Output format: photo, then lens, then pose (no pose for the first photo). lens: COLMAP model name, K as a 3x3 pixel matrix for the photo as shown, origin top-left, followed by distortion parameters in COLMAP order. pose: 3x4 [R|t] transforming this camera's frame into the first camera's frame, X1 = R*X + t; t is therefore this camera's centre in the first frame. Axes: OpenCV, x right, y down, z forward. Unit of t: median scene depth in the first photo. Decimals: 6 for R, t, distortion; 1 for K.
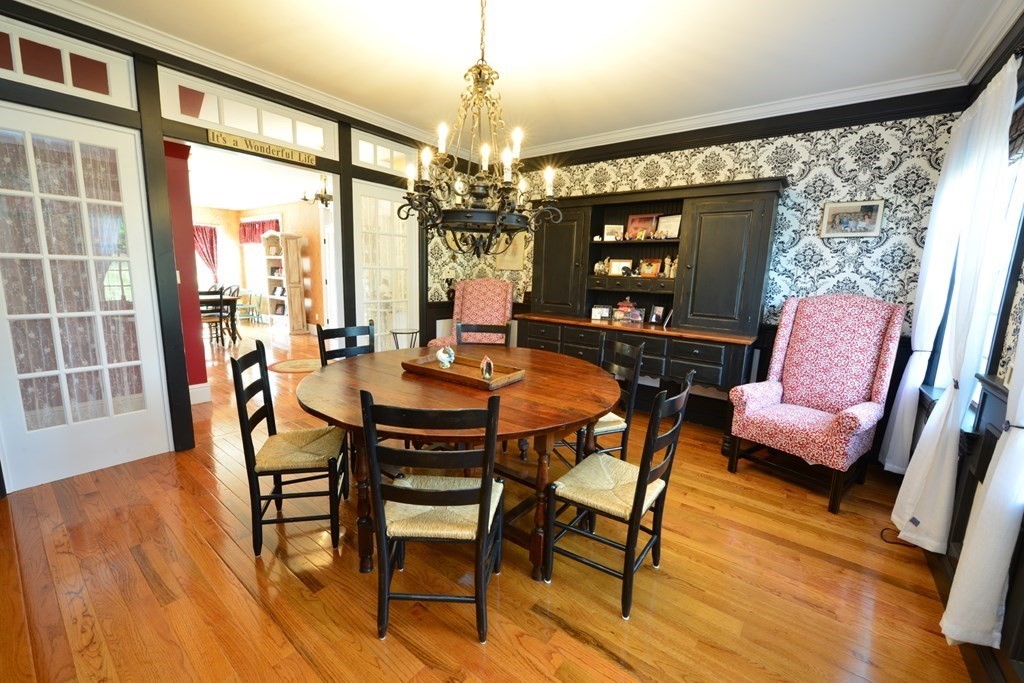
lens RADIAL K [[402.1, 0, 511.8], [0, 402.1, 339.0], [0, 0, 1]] dist [-0.003112, -0.001228]
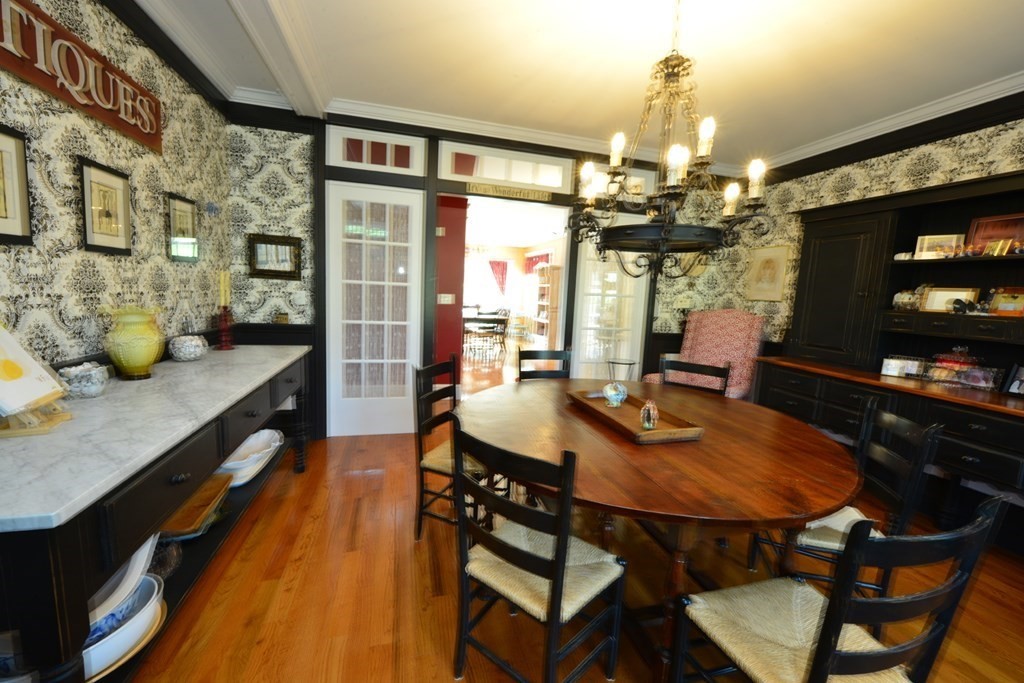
lens RADIAL K [[402.1, 0, 512.3], [0, 402.1, 339.0], [0, 0, 1]] dist [-0.003112, -0.001228]
pose [[0.796660, 0.080756, -0.599008, 0.109140], [-0.123177, 0.991928, -0.030093, -0.013269], [0.591743, 0.097758, 0.800177, 0.094490]]
